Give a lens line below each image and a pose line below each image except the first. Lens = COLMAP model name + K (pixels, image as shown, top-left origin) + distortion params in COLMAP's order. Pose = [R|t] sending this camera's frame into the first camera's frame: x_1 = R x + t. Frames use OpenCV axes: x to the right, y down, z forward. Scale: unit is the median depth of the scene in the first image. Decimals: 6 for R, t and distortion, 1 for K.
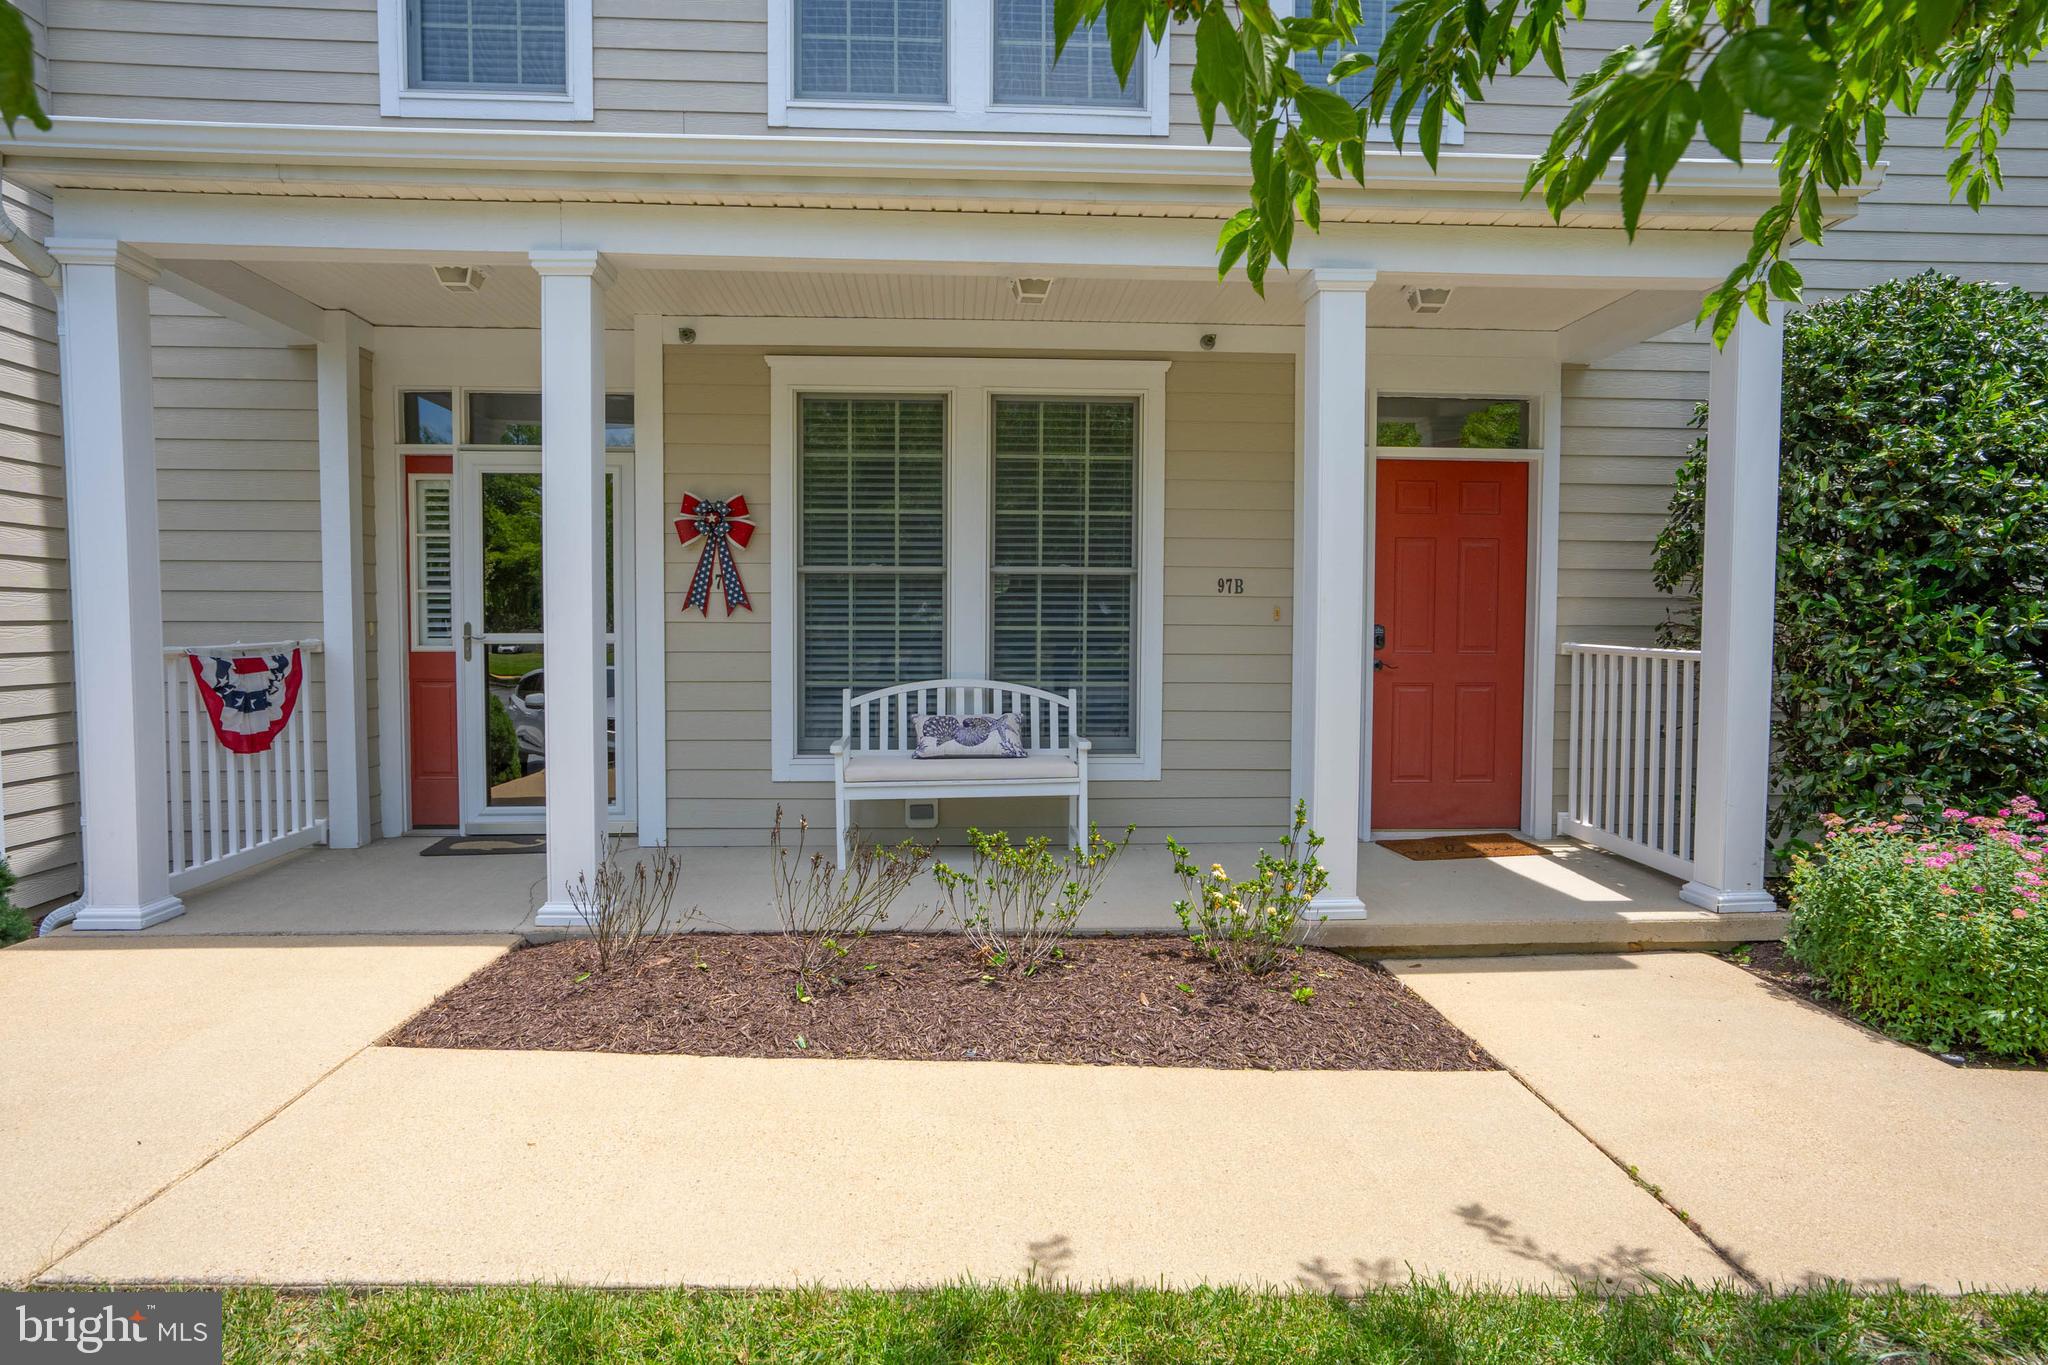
lens RADIAL K [[1151.9, 0, 1026.1], [0, 1151.9, 728.5], [0, 0, 1]] dist [-0.001000, 0.020229]
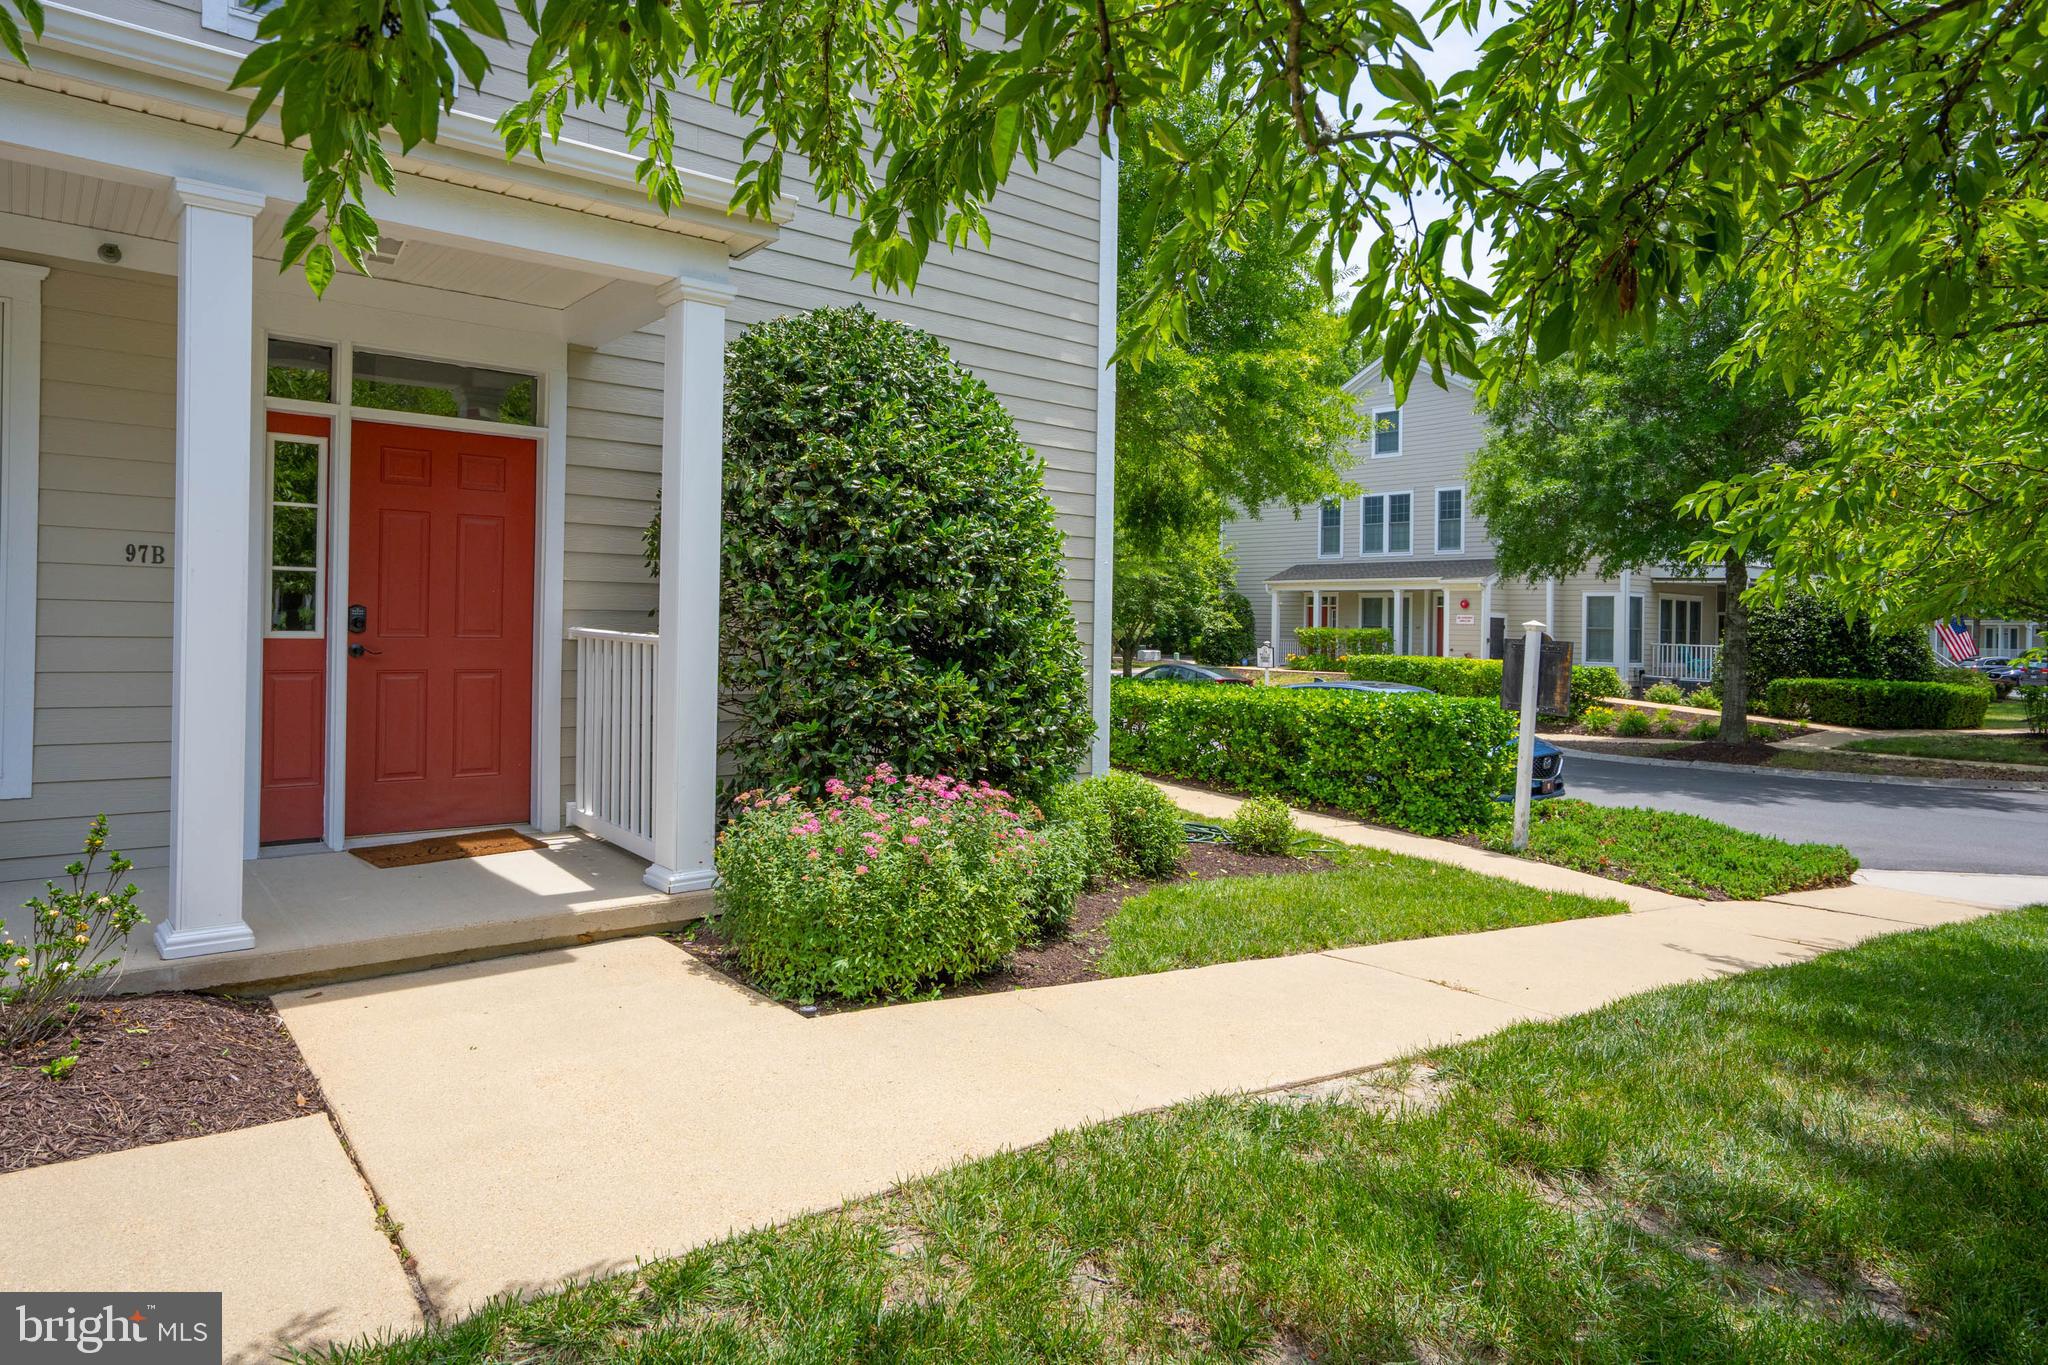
lens RADIAL K [[1136.0, 0, 1024.0], [0, 1136.0, 682.5], [0, 0, 1]] dist [-0.006774, 0.014918]
pose [[0.849104, -0.015295, 0.528005, 0.351953], [0.032088, 0.999228, -0.022657, 0.007489], [-0.527251, 0.036181, 0.848939, -0.014786]]
